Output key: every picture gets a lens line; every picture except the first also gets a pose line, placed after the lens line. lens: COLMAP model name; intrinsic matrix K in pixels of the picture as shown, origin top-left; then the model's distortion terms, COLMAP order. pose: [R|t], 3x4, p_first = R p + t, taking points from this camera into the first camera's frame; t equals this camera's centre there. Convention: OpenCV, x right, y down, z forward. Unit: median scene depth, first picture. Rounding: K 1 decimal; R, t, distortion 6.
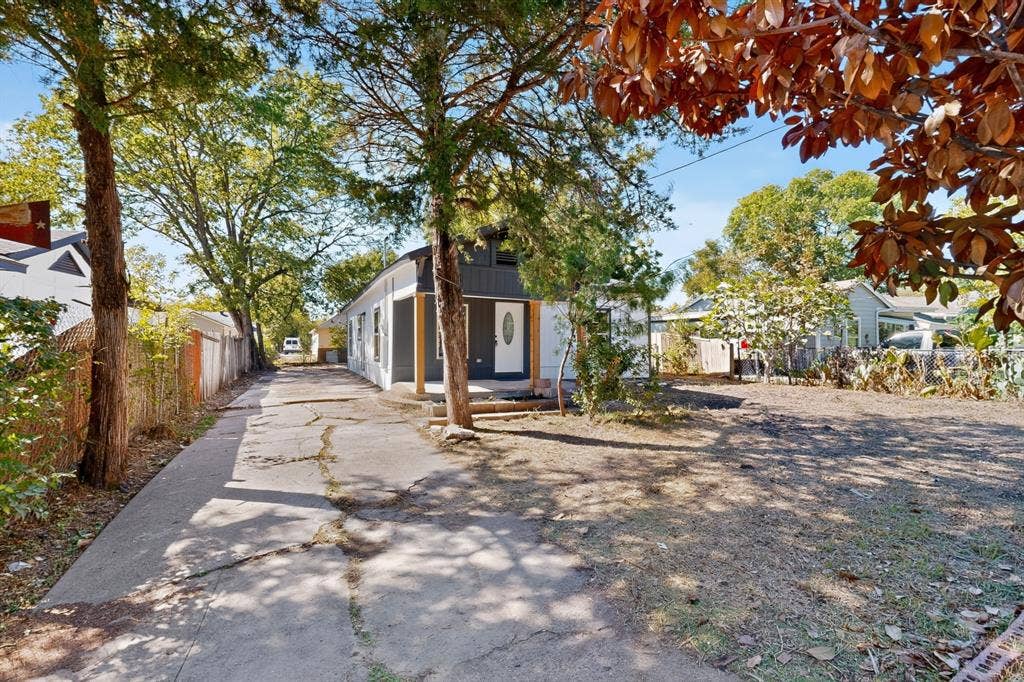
lens RADIAL K [[461.5, 0, 514.2], [0, 461.5, 337.7], [0, 0, 1]] dist [0.001523, 0.000796]
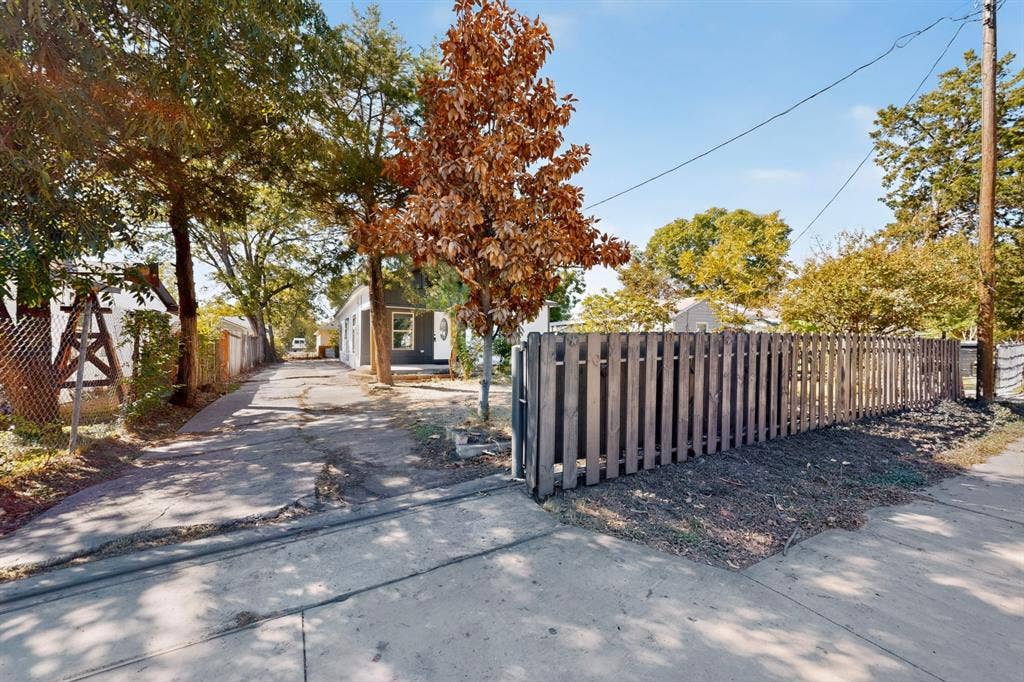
lens RADIAL K [[445.7, 0, 545.0], [0, 445.7, 341.1], [0, 0, 1]] dist [0.000685, -0.001616]
pose [[0.999153, 0.001004, 0.041127, 0.164609], [-0.000996, 0.999999, -0.000233, 0.010884], [-0.041127, 0.000192, 0.999154, -0.278910]]
